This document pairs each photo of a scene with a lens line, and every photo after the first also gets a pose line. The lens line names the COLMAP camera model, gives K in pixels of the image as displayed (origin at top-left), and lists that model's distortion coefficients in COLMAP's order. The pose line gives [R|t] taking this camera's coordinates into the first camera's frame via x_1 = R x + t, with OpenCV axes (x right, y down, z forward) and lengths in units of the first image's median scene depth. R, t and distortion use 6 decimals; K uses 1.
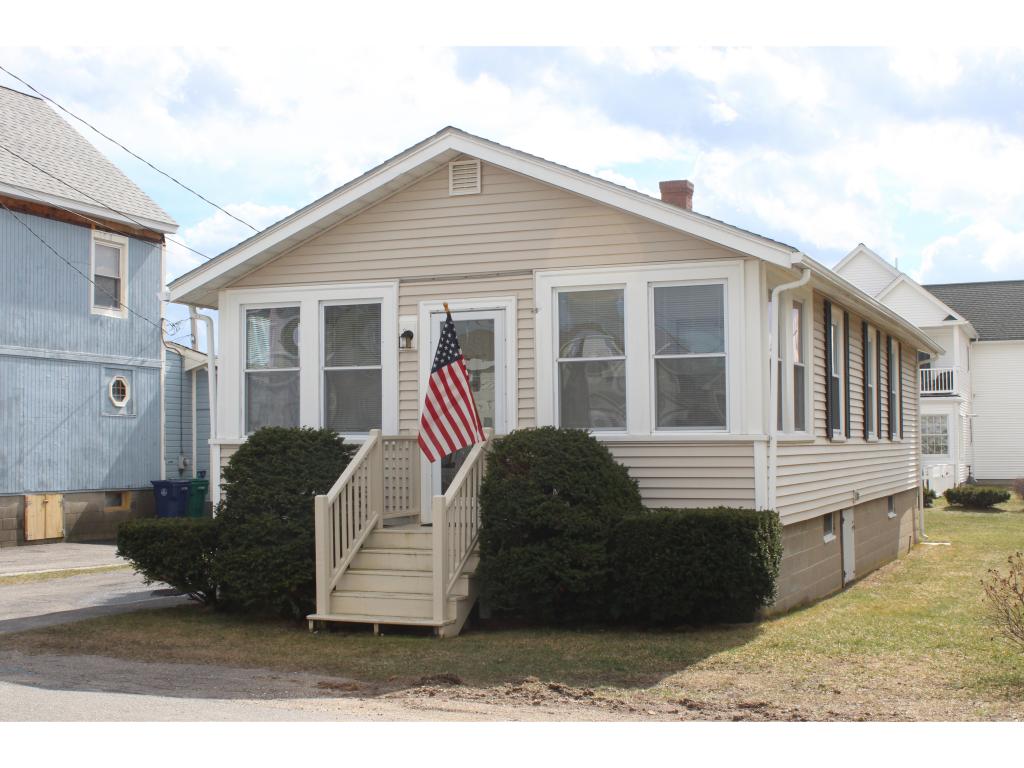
lens RADIAL K [[1409.9, 0, 512.0], [0, 1409.9, 384.0], [0, 0, 1]] dist [-0.116253, 0.010456]
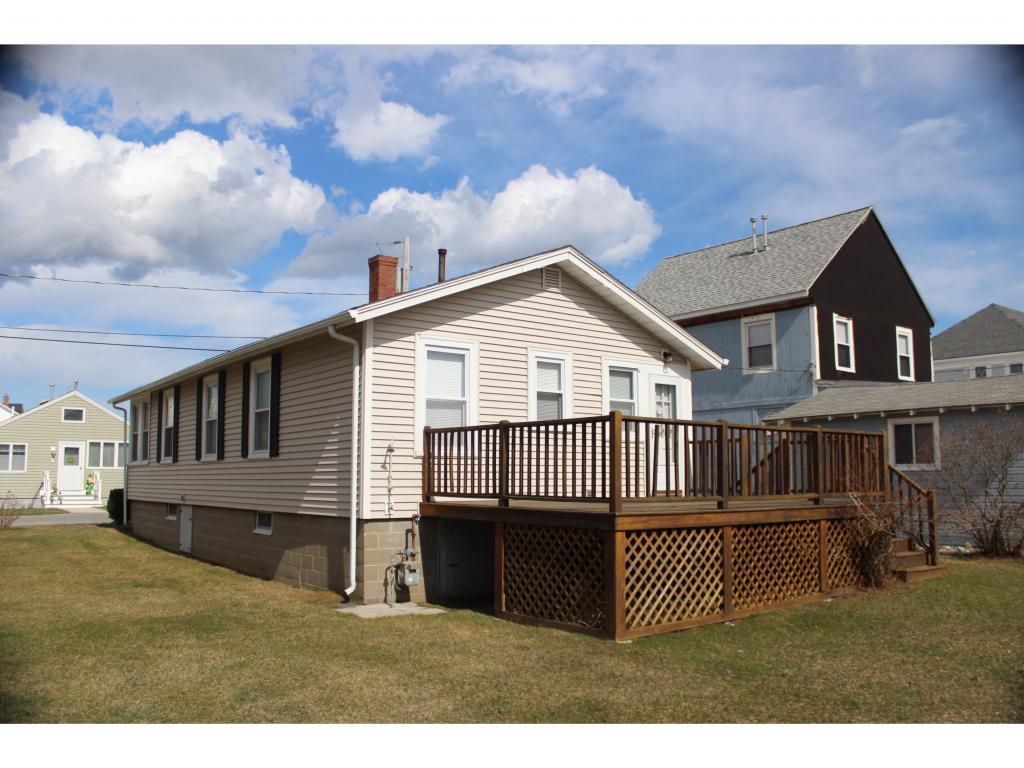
lens RADIAL K [[894.1, 0, 512.0], [0, 894.1, 384.0], [0, 0, 1]] dist [-0.175016, 0.162390]
pose [[-0.509505, -0.080196, -0.856722, 1.187173], [0.045446, 0.991750, -0.119863, 0.114576], [0.859266, -0.100006, -0.501657, 2.381965]]
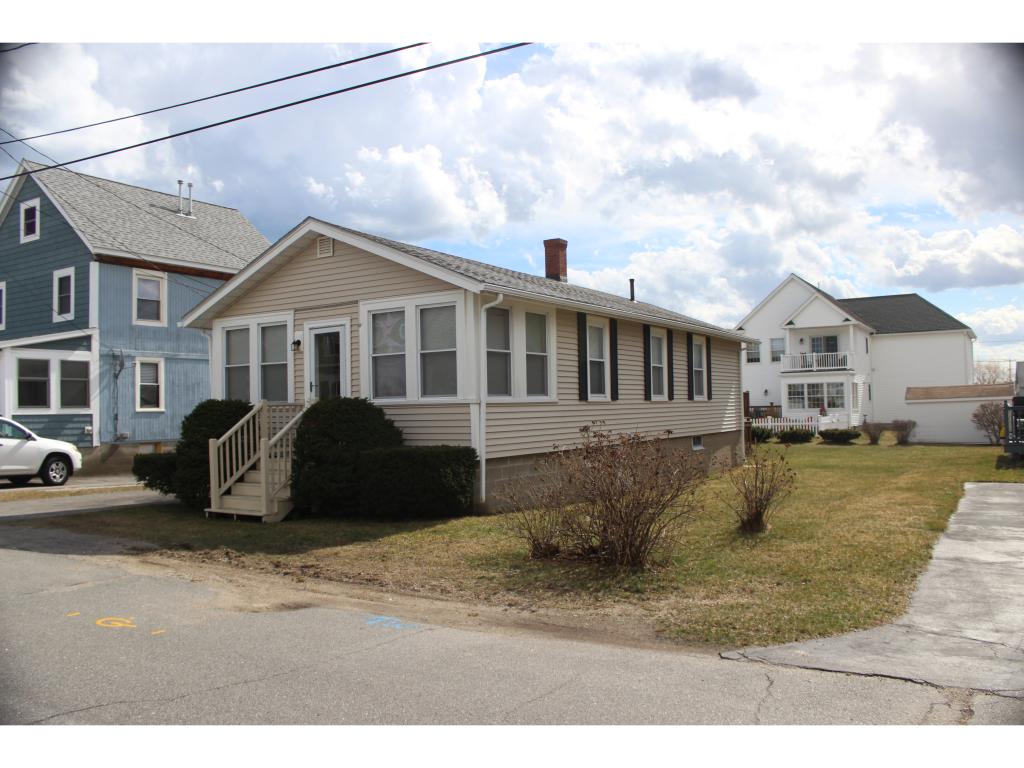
lens RADIAL K [[861.0, 0, 499.5], [0, 861.0, 384.5], [0, 0, 1]] dist [-0.162813, 0.142746]
pose [[0.984707, -0.018867, -0.173193, 0.349409], [0.021944, 0.999633, 0.015870, 0.004256], [0.172831, -0.019428, 0.984760, 0.046146]]
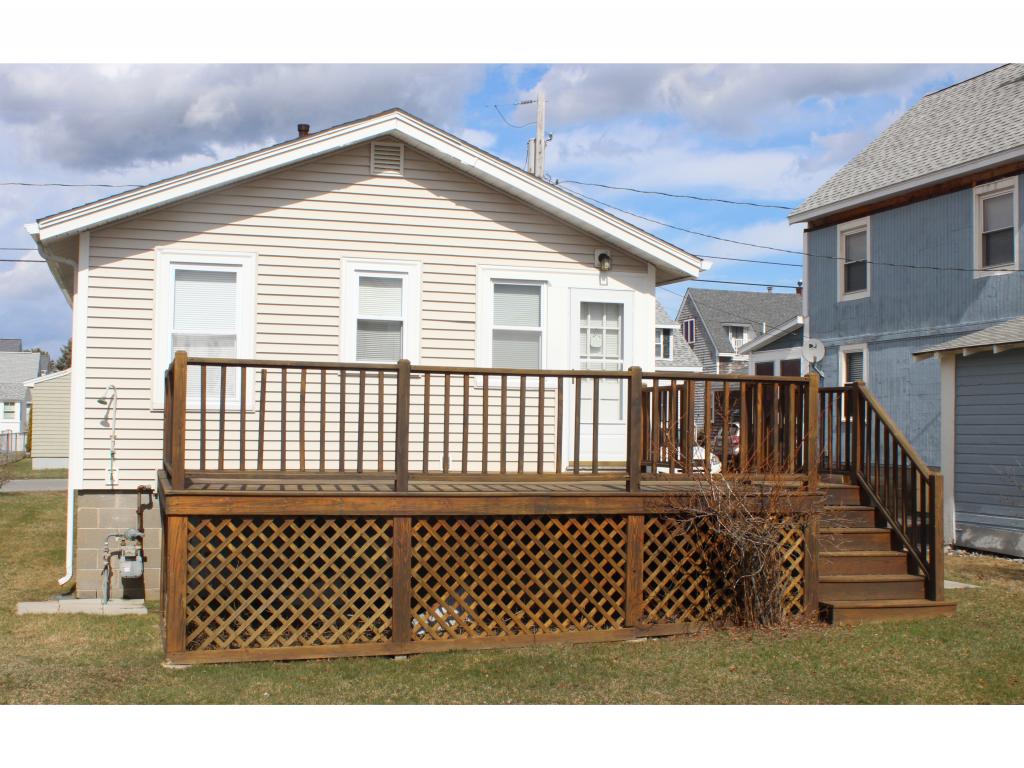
lens RADIAL K [[1285.3, 0, 512.0], [0, 1285.3, 384.0], [0, 0, 1]] dist [-0.112138, 0.056129]
pose [[-0.786146, -0.021385, -0.617670, 0.860872], [0.025501, 0.997428, -0.066990, 0.127394], [0.617514, -0.068415, -0.783579, 2.767000]]
